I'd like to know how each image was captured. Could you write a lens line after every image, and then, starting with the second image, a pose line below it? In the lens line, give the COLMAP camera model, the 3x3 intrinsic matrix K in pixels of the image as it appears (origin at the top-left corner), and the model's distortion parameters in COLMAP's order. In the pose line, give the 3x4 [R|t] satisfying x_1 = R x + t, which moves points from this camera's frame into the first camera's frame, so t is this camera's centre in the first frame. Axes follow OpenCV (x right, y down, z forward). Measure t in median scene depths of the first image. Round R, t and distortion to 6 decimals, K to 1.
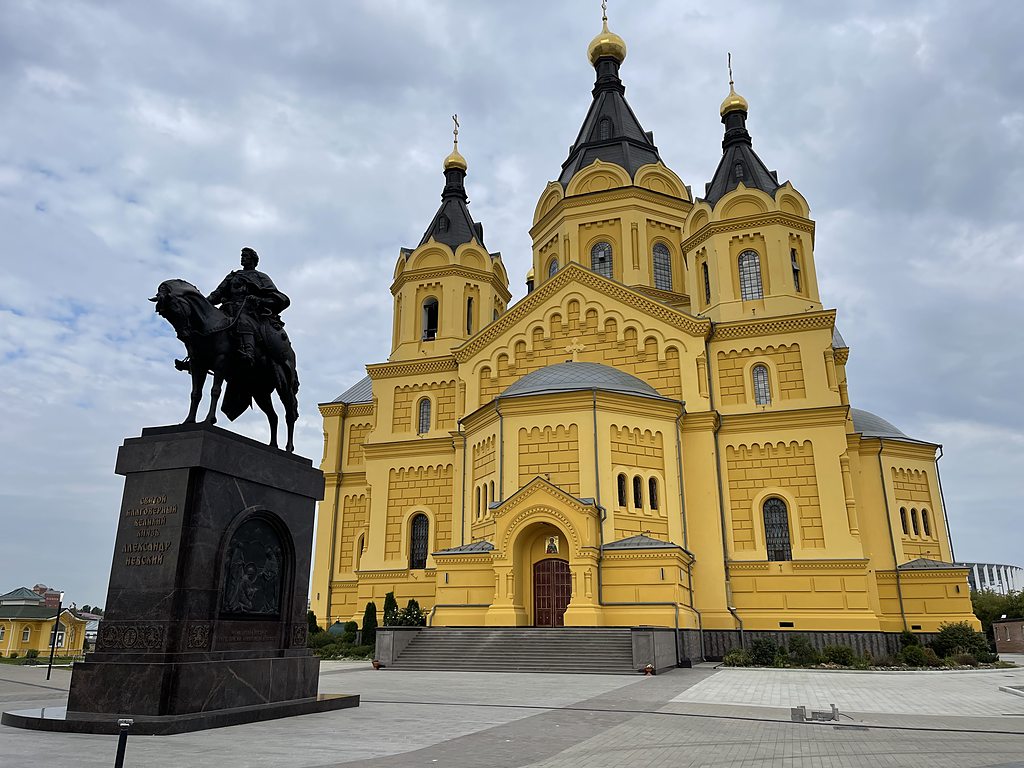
lens RADIAL K [[775.5, 0, 512.0], [0, 775.5, 384.0], [0, 0, 1]] dist [0.074961, -0.121353]
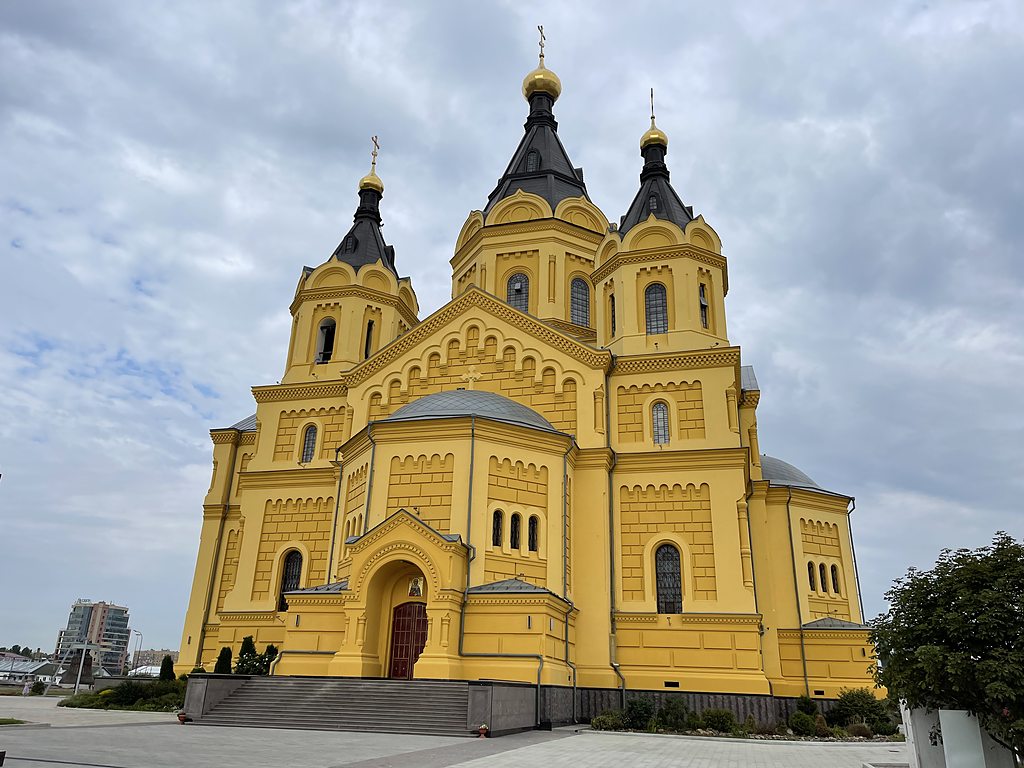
lens RADIAL K [[775.5, 0, 512.0], [0, 775.5, 384.0], [0, 0, 1]] dist [0.074961, -0.121353]
pose [[0.998166, 0.045979, 0.039390, 0.097756], [-0.043316, 0.996880, -0.065987, 0.023277], [-0.042301, 0.064159, 0.997043, 0.067061]]
